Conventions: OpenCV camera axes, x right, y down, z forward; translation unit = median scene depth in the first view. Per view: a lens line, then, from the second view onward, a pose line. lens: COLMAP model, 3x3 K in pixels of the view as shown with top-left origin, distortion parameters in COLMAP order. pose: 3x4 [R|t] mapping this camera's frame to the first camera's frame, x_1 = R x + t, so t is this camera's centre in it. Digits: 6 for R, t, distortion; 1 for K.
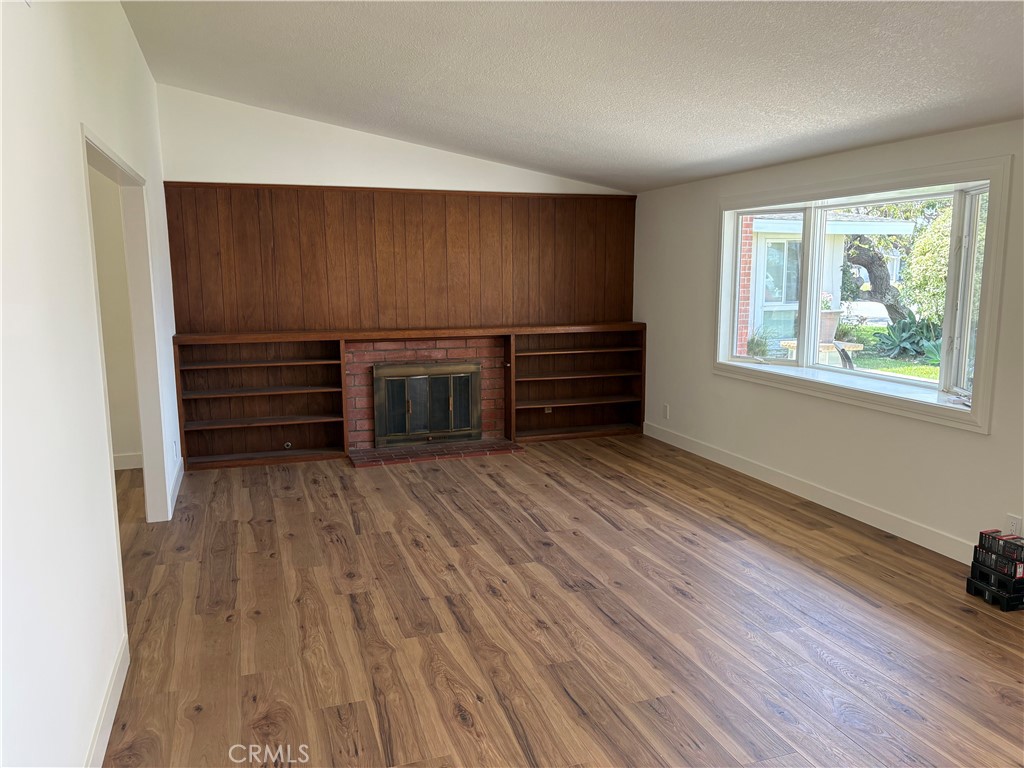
lens RADIAL K [[775.1, 0, 512.0], [0, 775.1, 384.0], [0, 0, 1]] dist [0.075834, -0.052605]
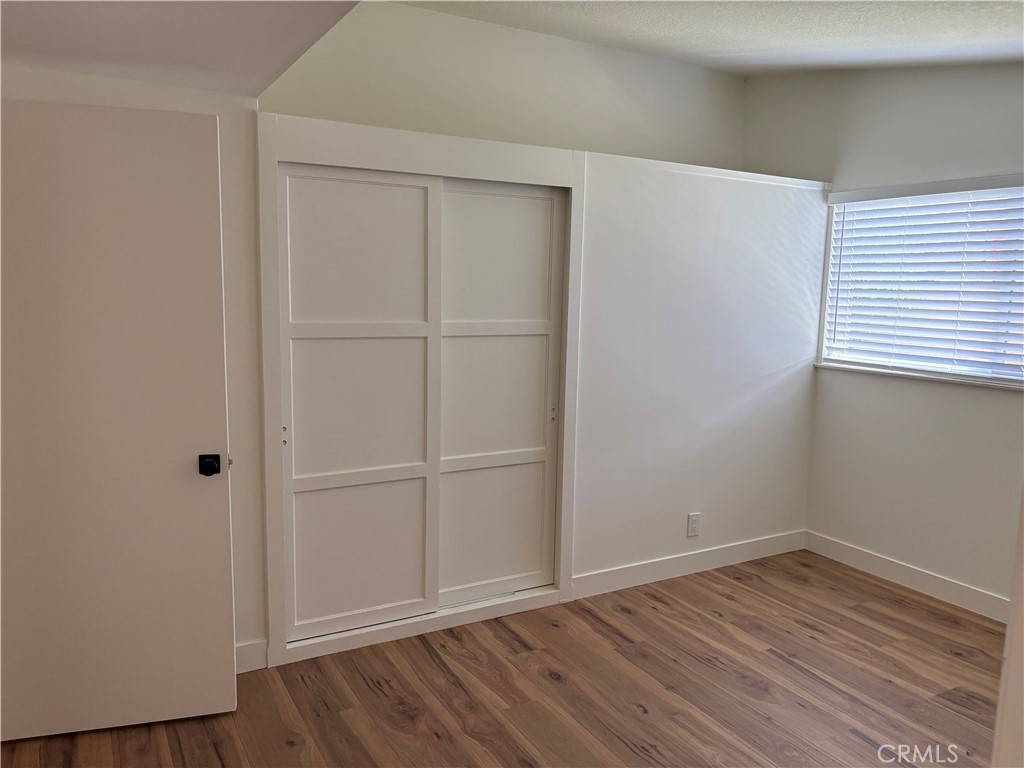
lens RADIAL K [[775.1, 0, 512.0], [0, 775.1, 384.0], [0, 0, 1]] dist [0.075834, -0.052605]
pose [[-0.982037, 0.002189, -0.188677, 0.102718], [-0.050471, 0.960451, 0.273835, -0.259500], [0.181815, 0.278439, -0.943088, 1.716661]]
